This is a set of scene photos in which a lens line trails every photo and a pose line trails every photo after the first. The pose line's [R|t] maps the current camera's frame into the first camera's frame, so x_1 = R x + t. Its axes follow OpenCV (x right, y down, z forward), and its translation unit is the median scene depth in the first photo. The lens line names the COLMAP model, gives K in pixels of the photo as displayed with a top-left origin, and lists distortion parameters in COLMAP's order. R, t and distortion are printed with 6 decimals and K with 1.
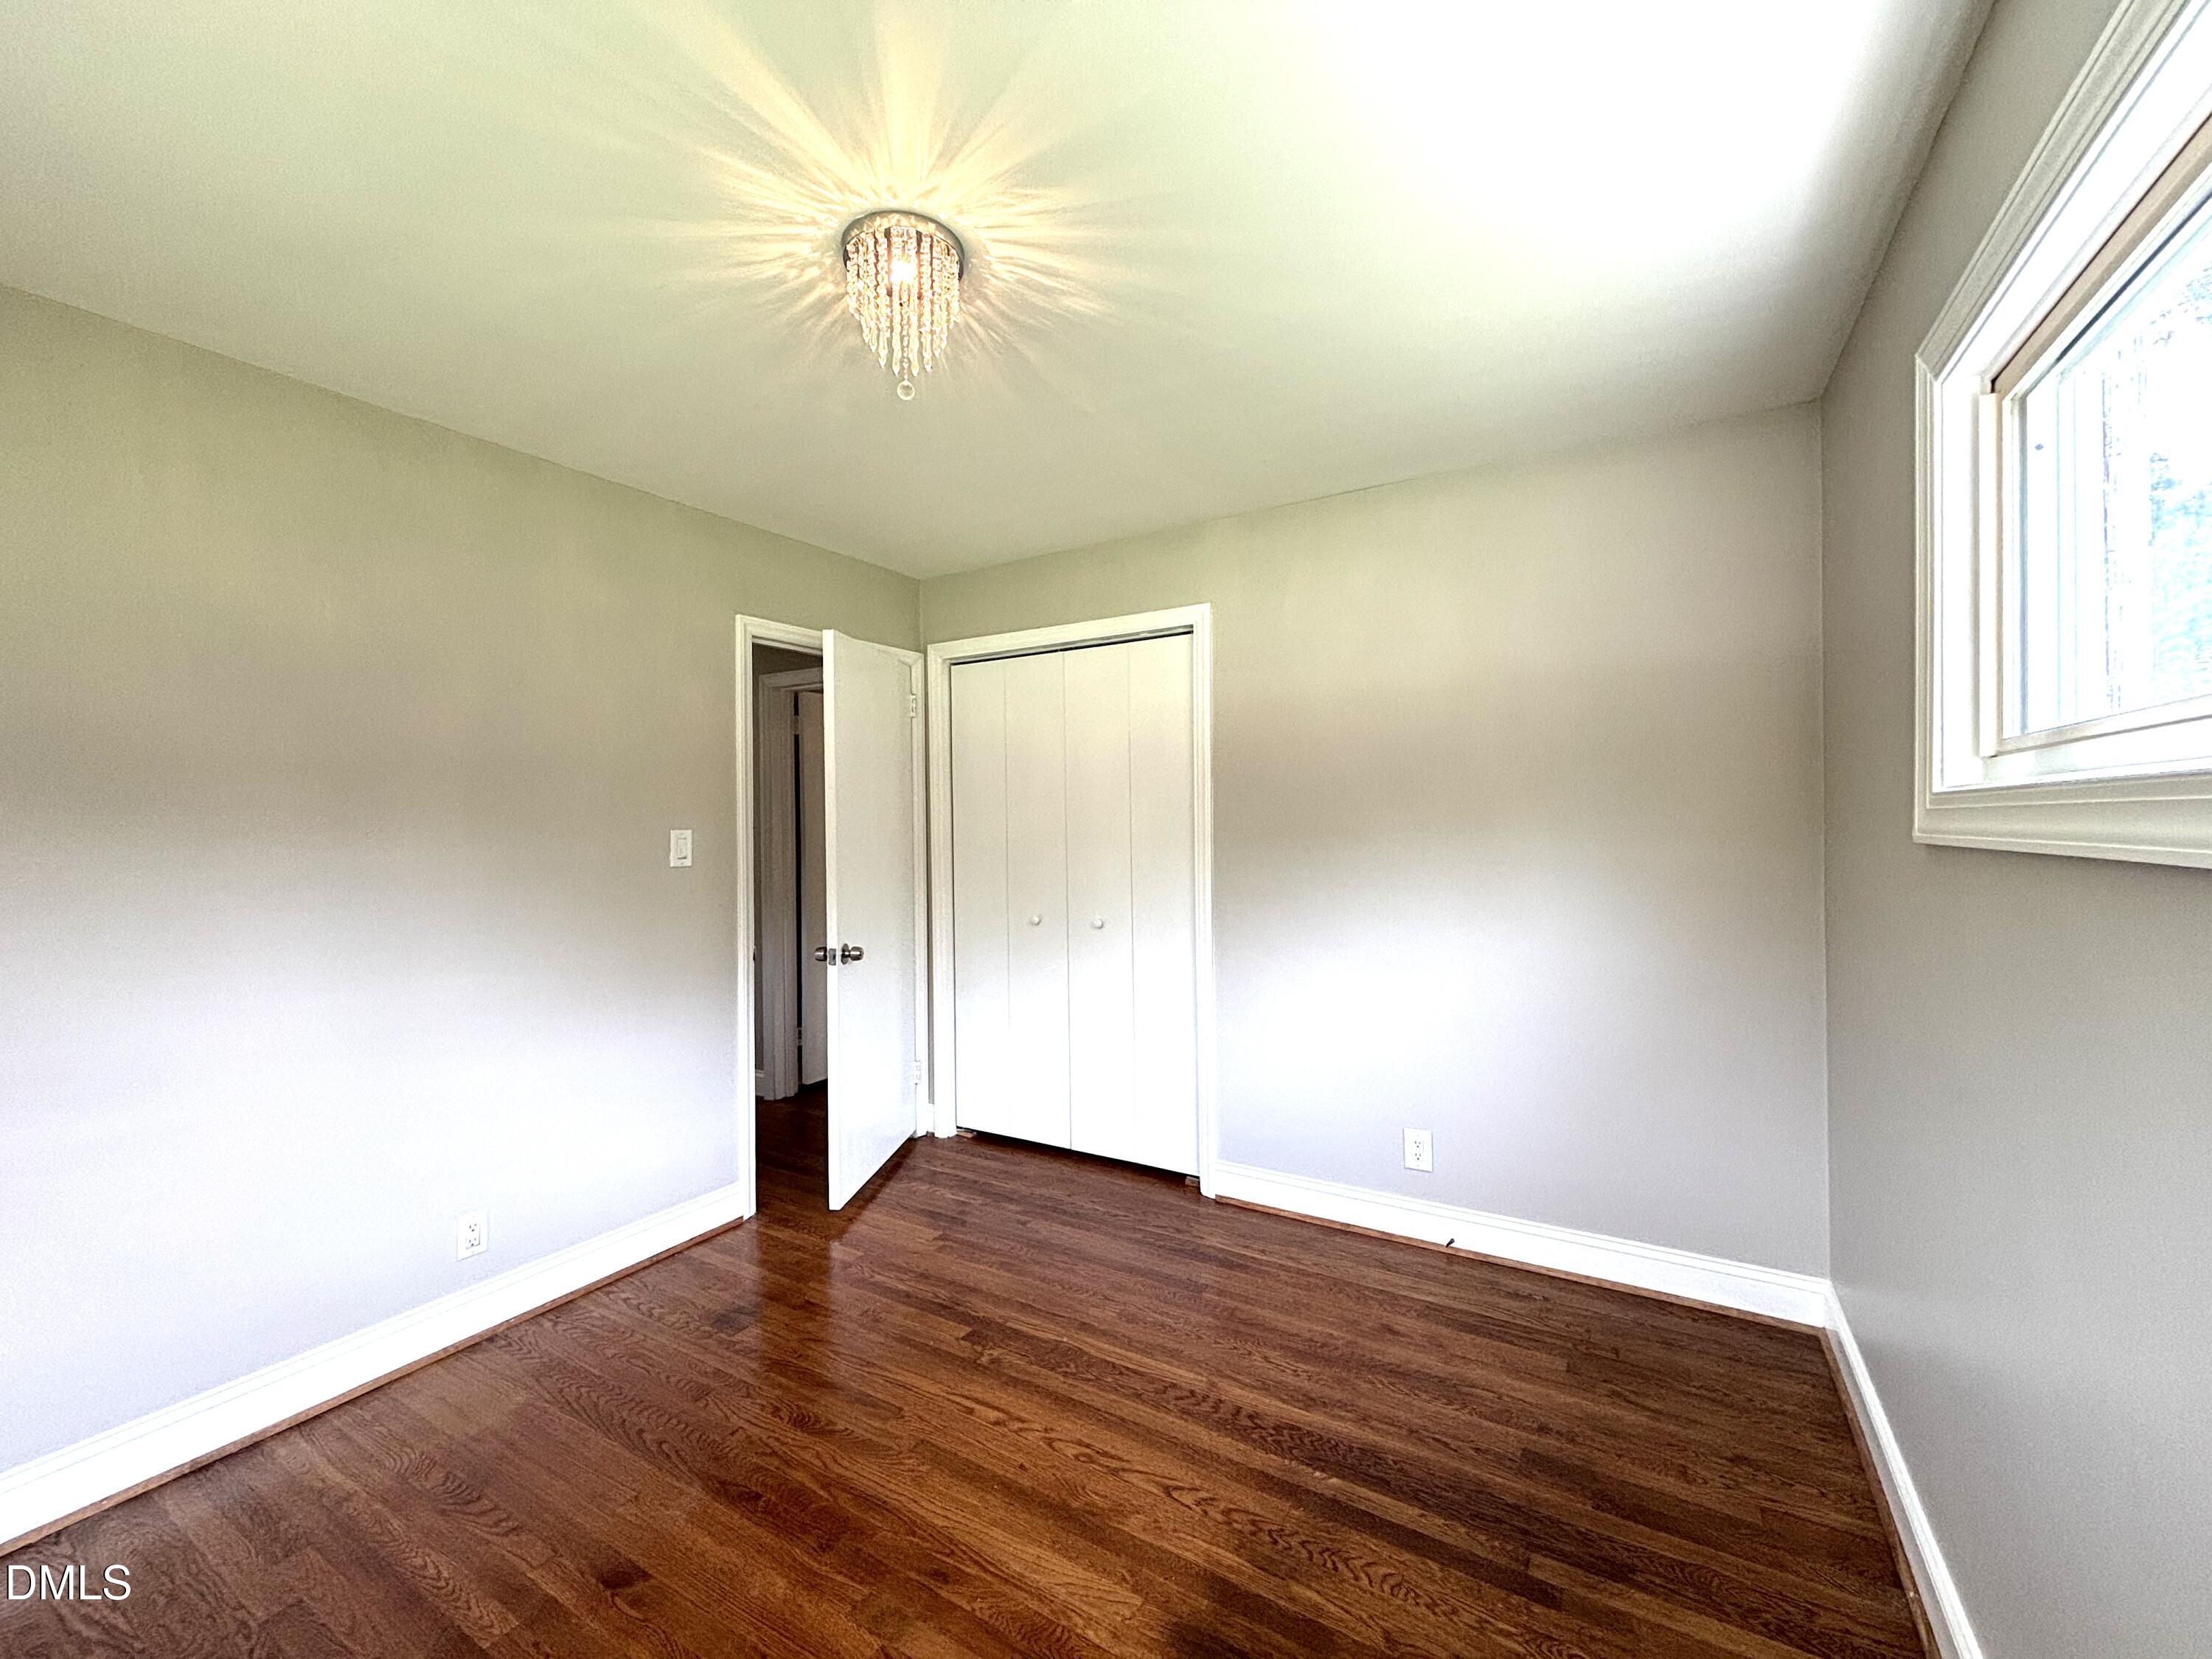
lens RADIAL K [[901.1, 0, 1102.7], [0, 901.1, 833.1], [0, 0, 1]] dist [-0.000747, 0.000073]
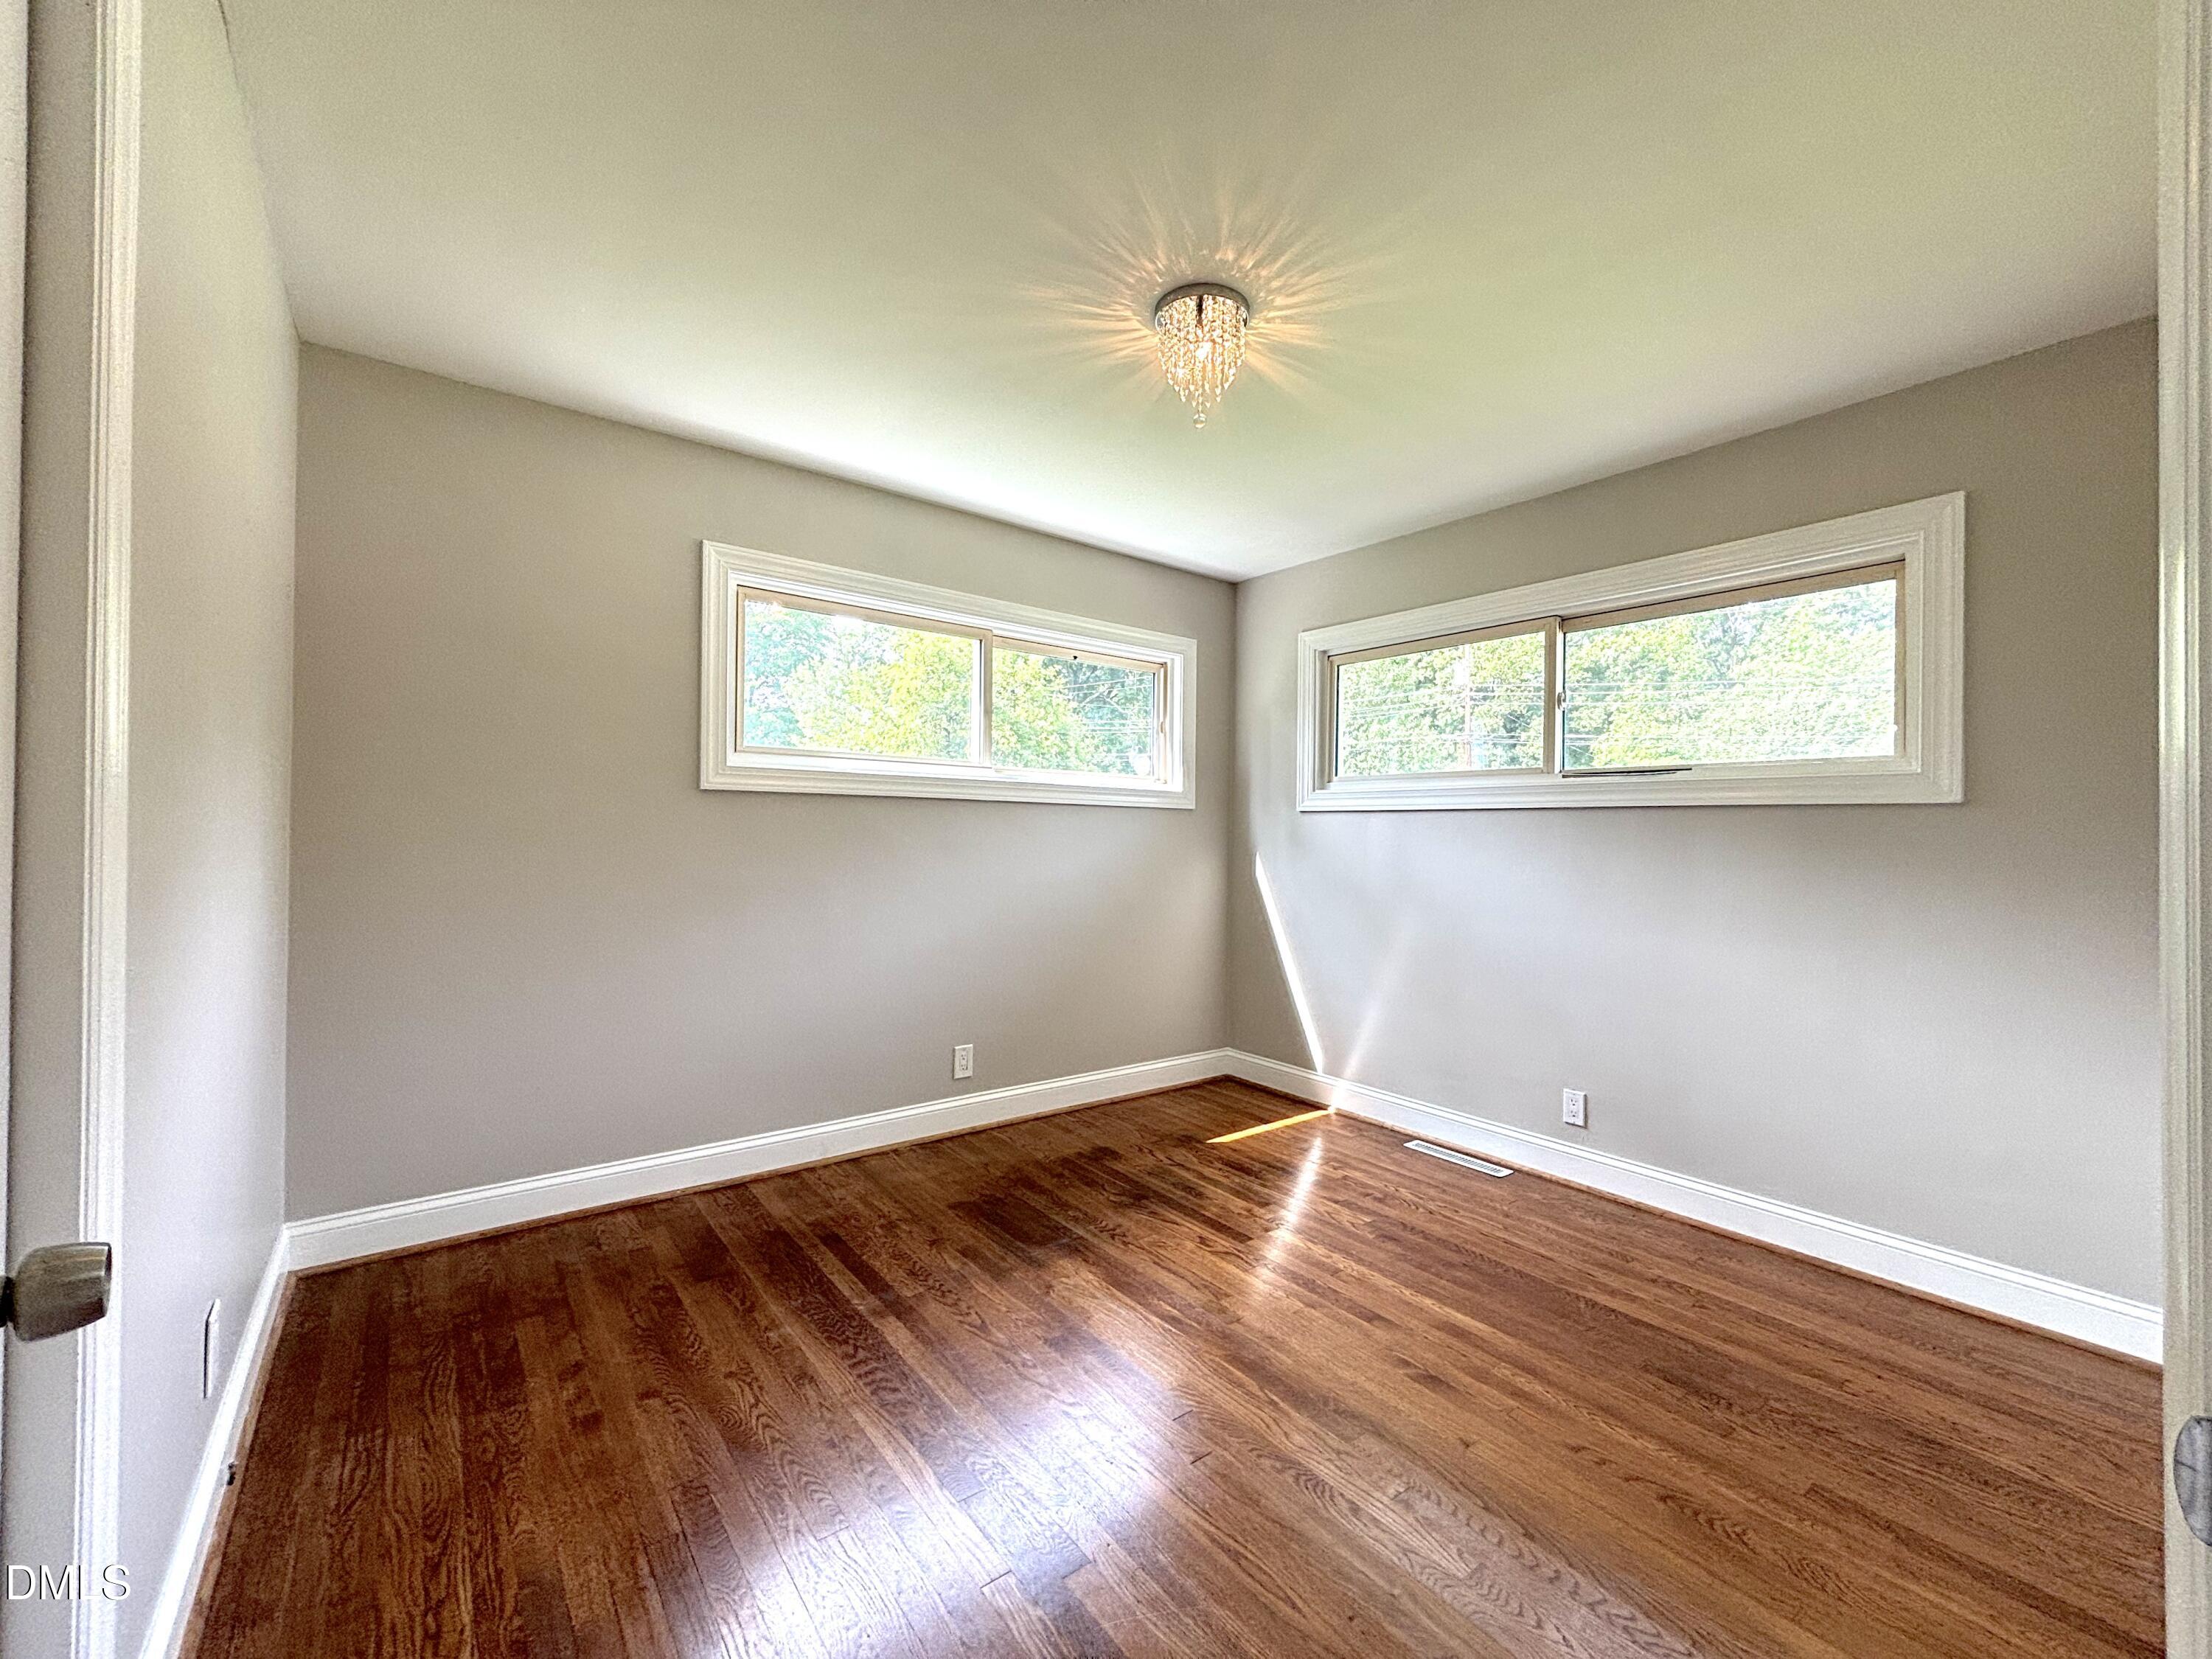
lens RADIAL K [[901.1, 0, 1102.7], [0, 901.1, 833.1], [0, 0, 1]] dist [-0.000747, 0.000073]
pose [[-0.928105, 0.009264, 0.372204, -0.528930], [0.009977, 0.999950, -0.000009, 0.106687], [-0.372186, 0.003705, -0.928151, 2.128389]]
